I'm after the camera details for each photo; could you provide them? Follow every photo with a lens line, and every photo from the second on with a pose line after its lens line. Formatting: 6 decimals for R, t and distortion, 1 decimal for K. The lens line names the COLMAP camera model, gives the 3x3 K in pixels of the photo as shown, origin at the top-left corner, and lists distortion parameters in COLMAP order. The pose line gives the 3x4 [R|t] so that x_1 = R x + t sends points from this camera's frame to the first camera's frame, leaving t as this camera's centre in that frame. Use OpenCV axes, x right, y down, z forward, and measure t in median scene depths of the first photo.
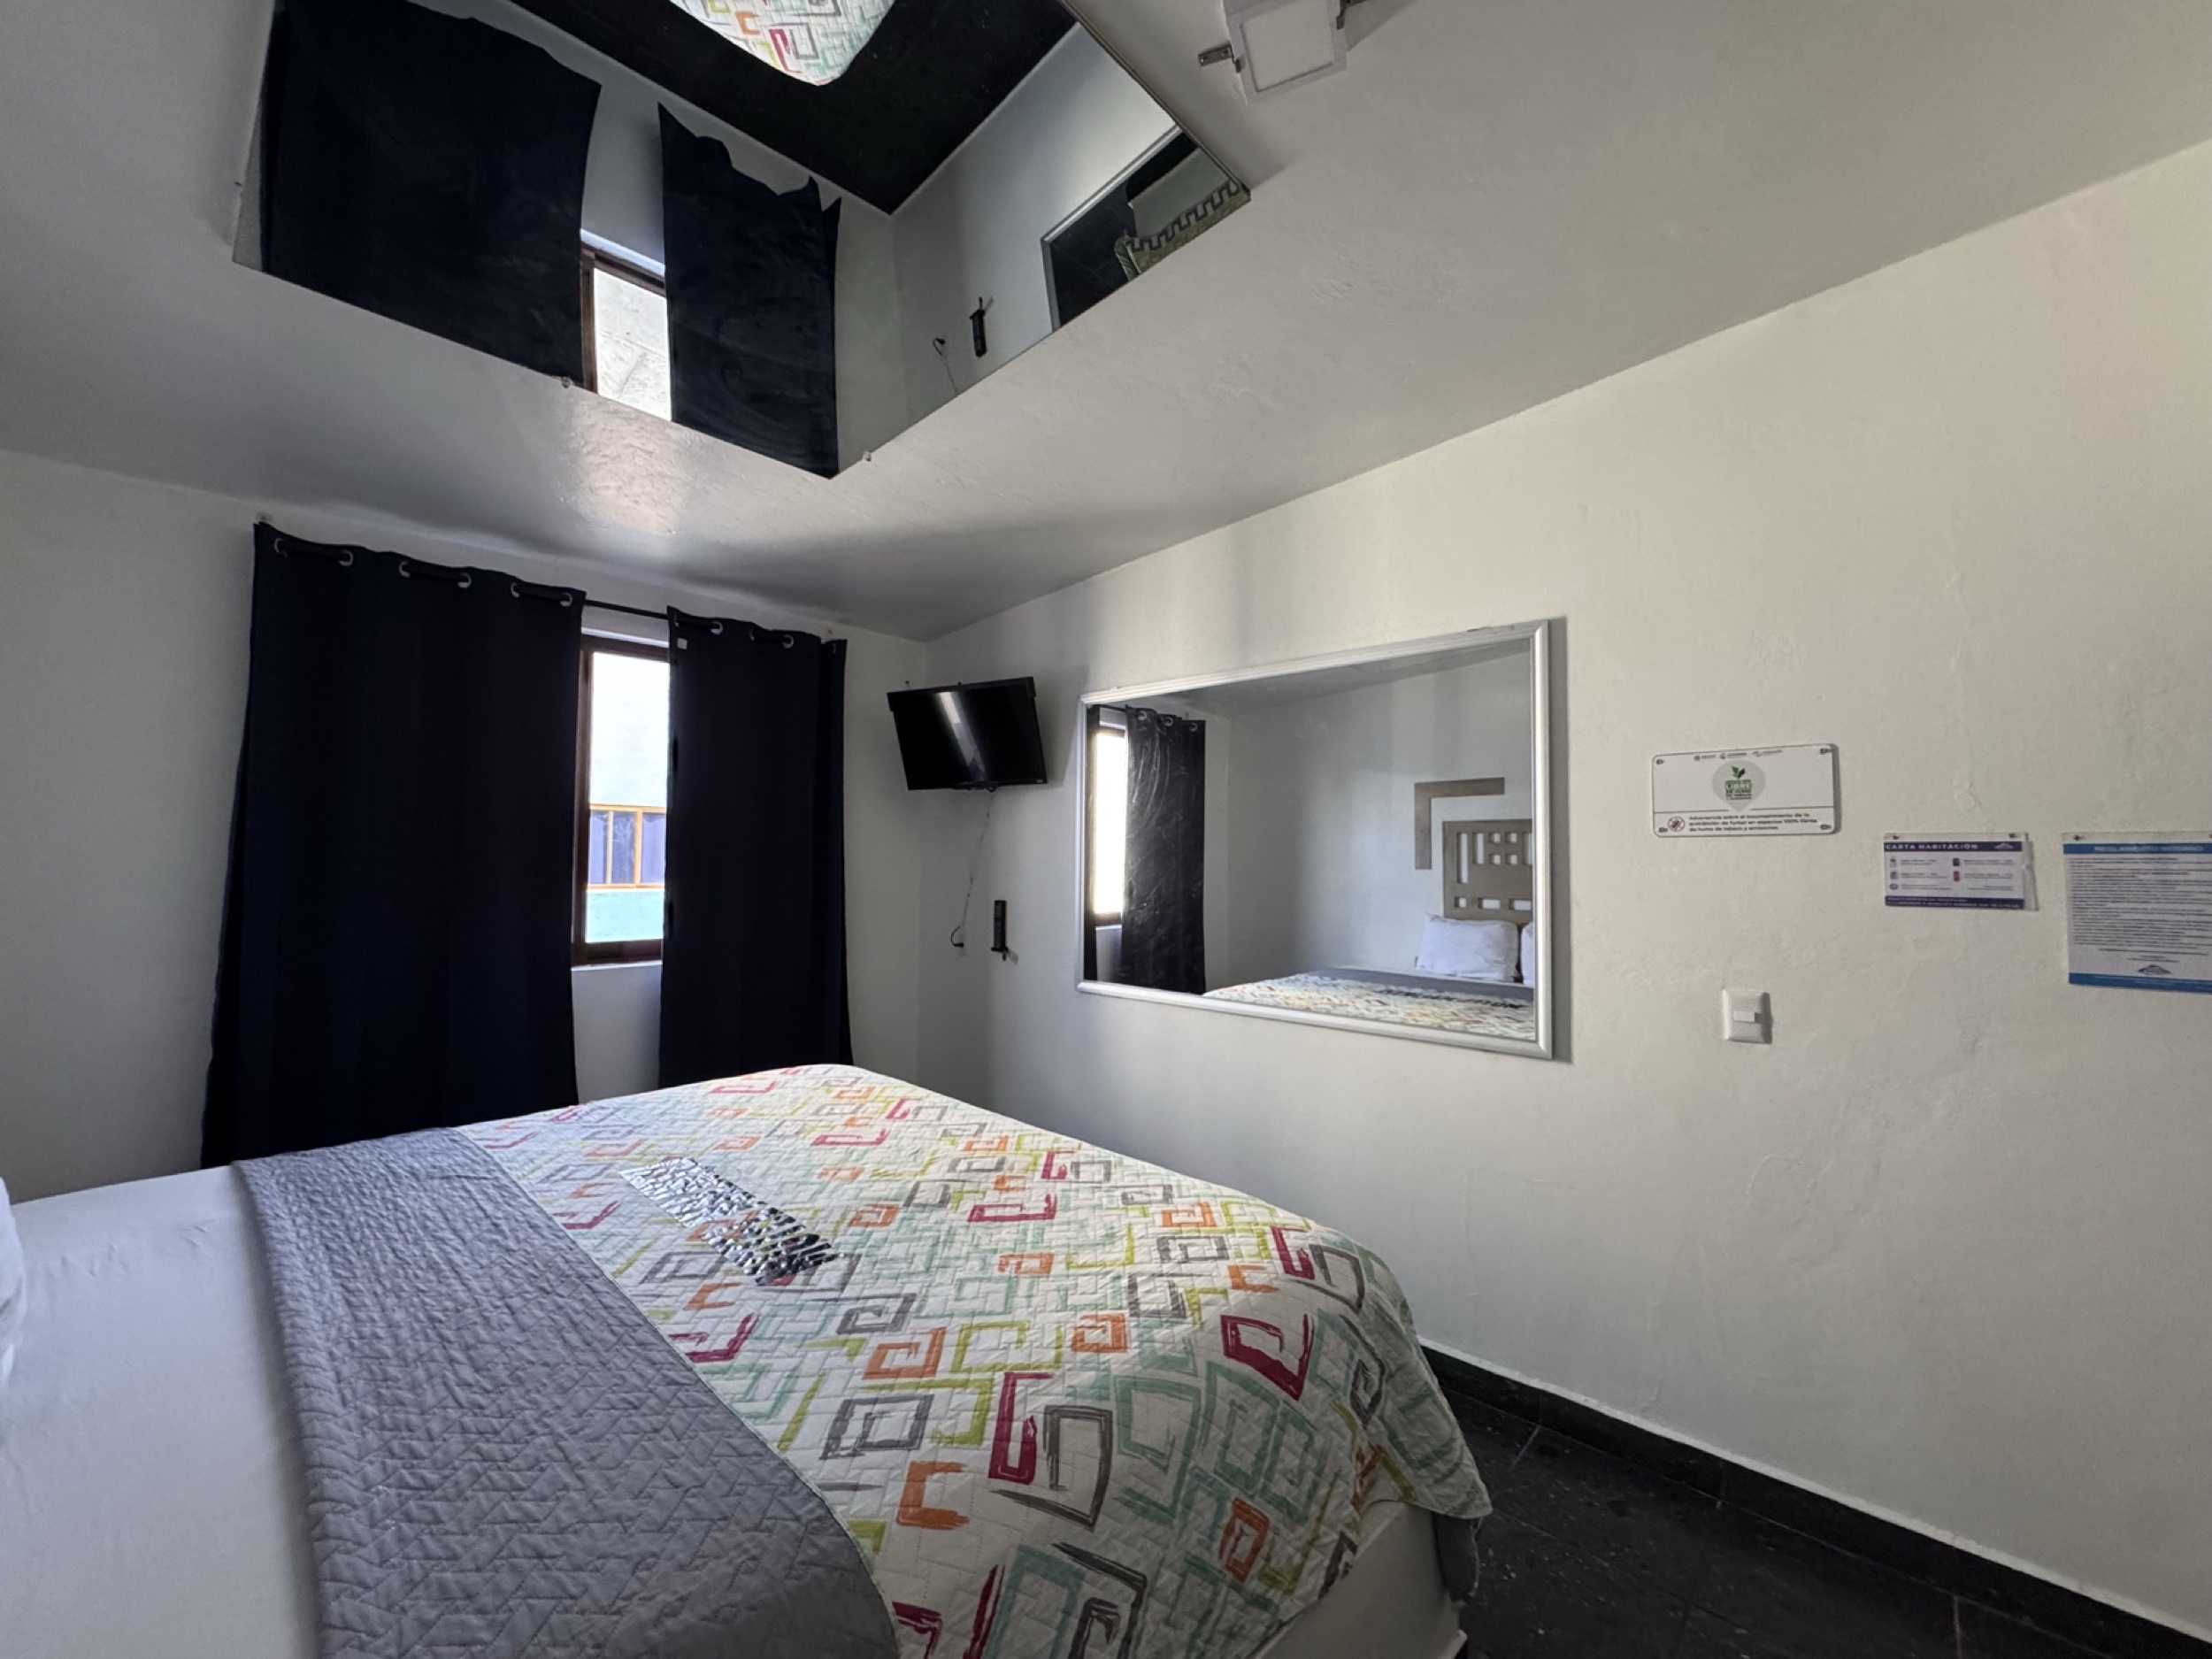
lens RADIAL K [[886.1, 0, 1106.0], [0, 886.1, 829.5], [0, 0, 1]] dist [-0.003025, -0.000221]
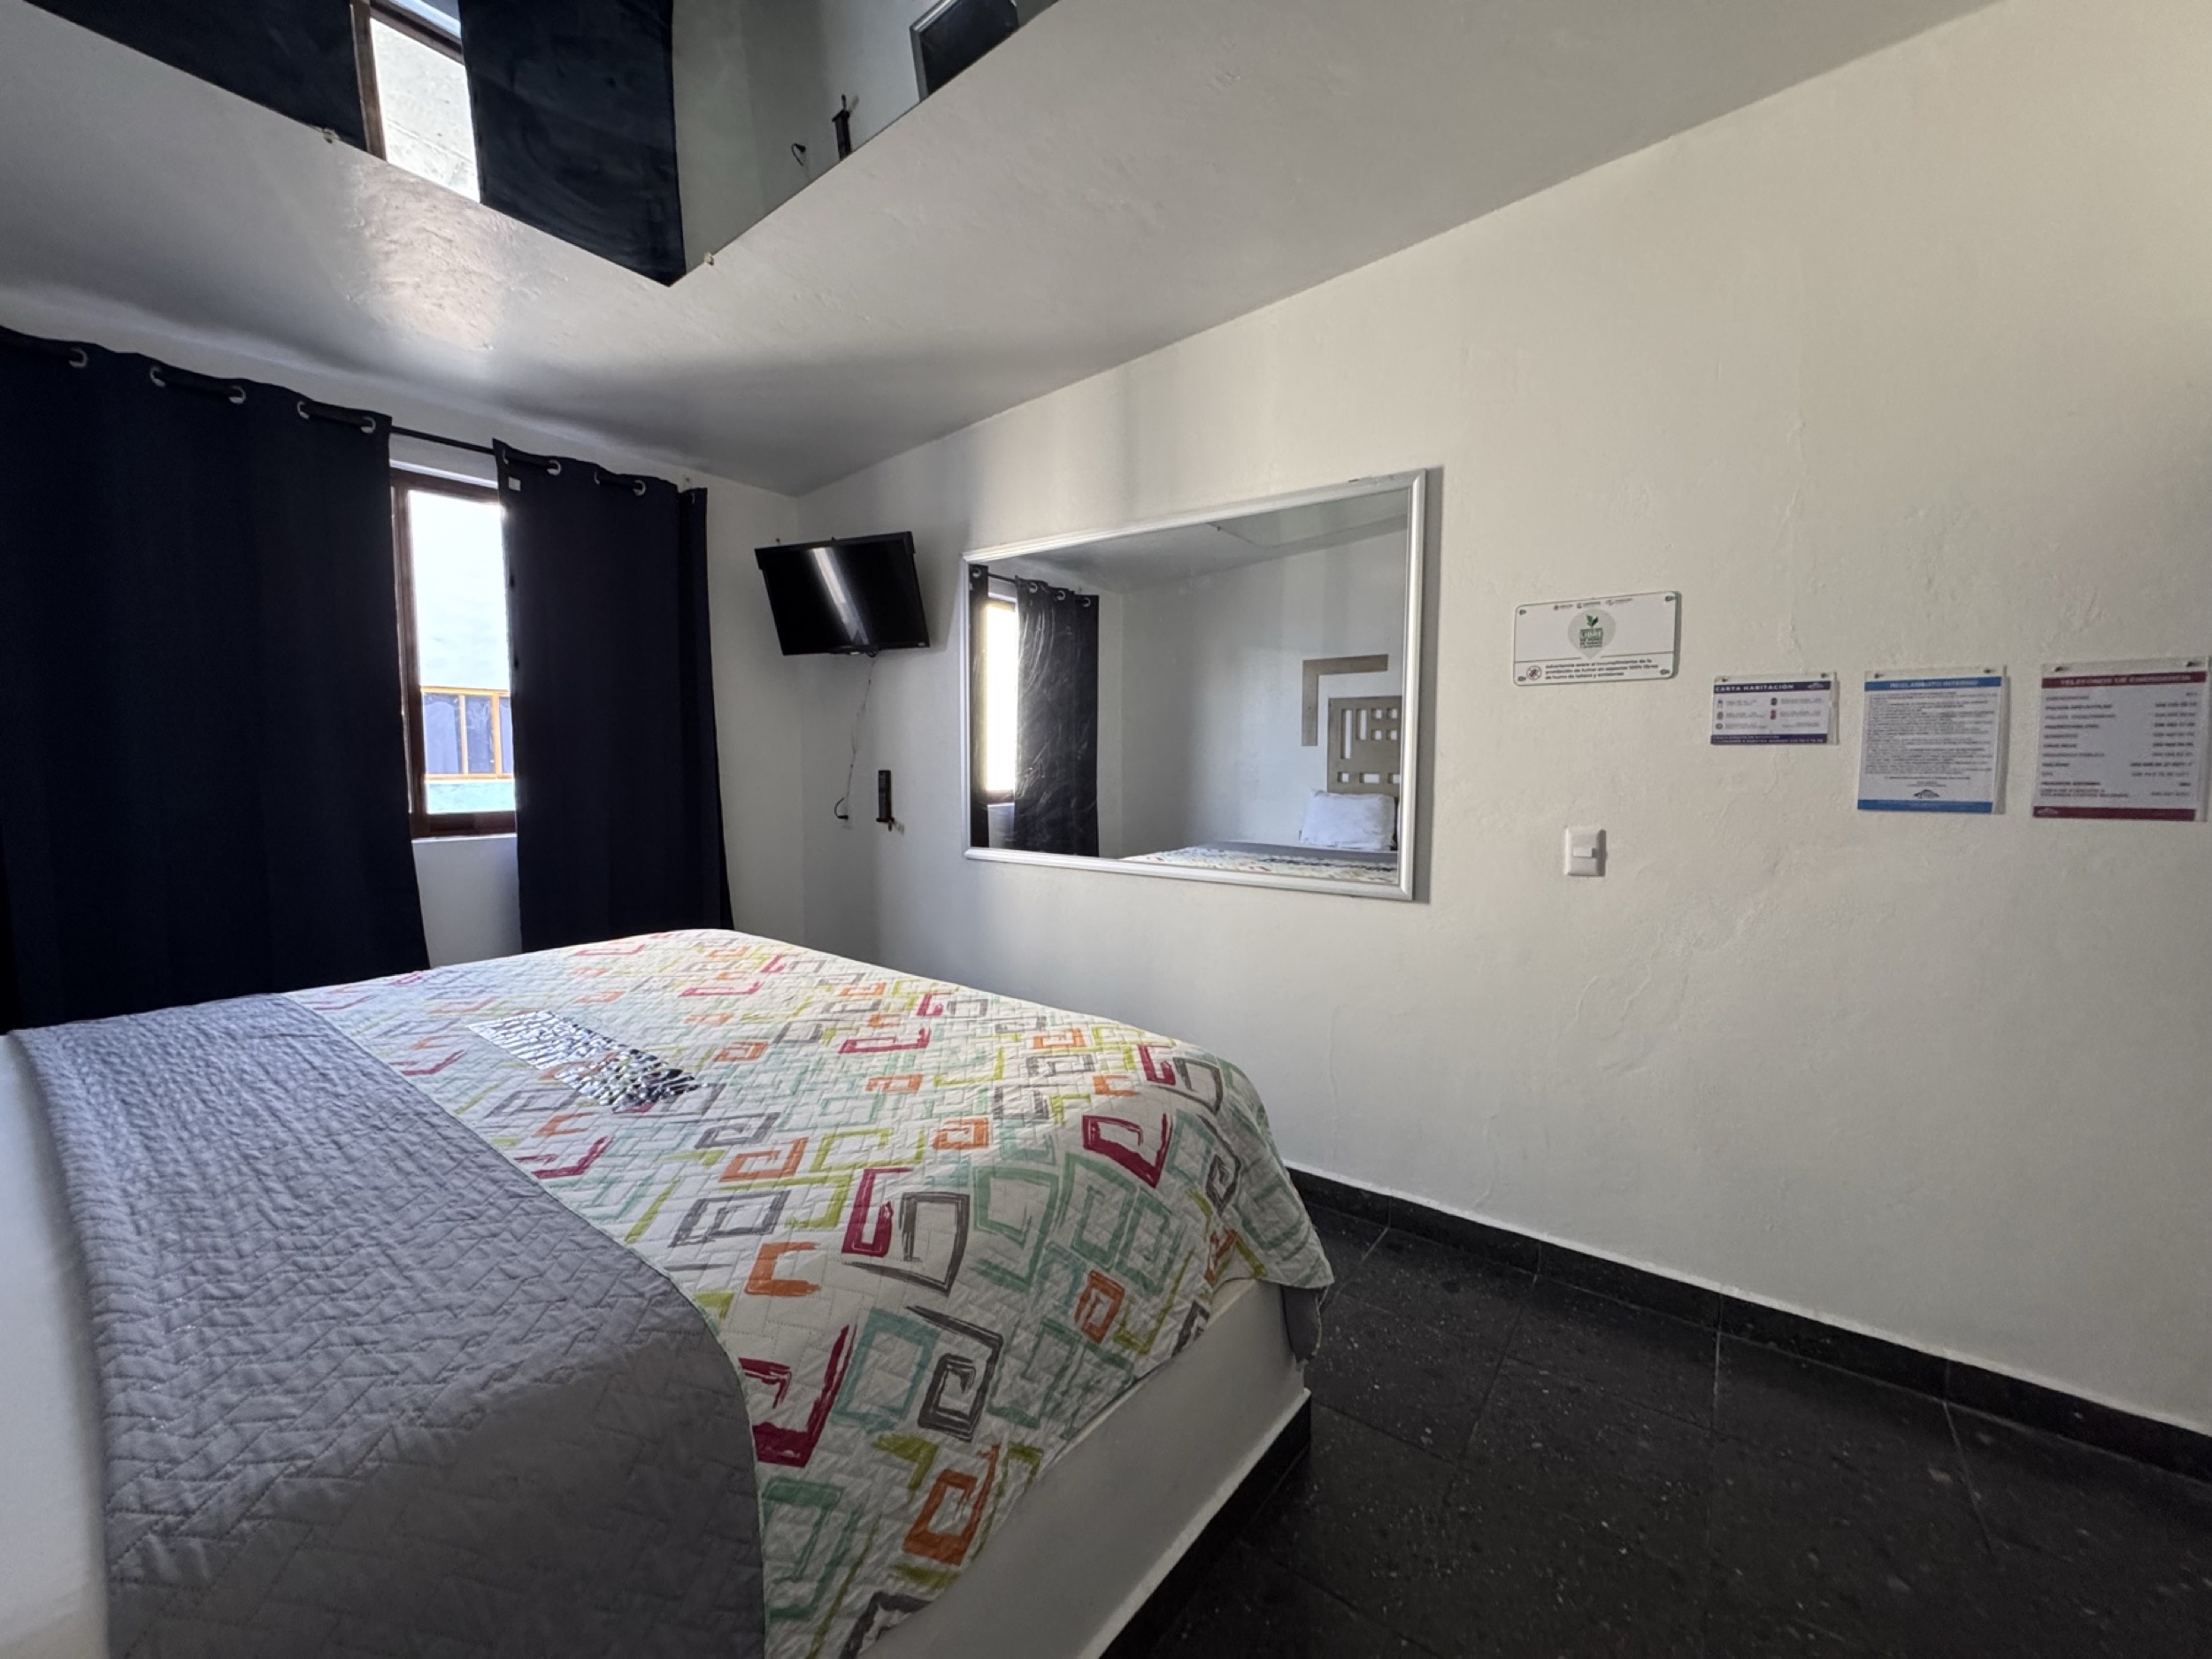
lens RADIAL K [[885.3, 0, 1106.0], [0, 885.3, 829.5], [0, 0, 1]] dist [-0.003519, 0.000448]
pose [[0.993989, -0.013146, 0.108691, 0.047268], [0.000433, 0.993230, 0.116168, 0.092454], [-0.109482, -0.115422, 0.987265, 0.010810]]
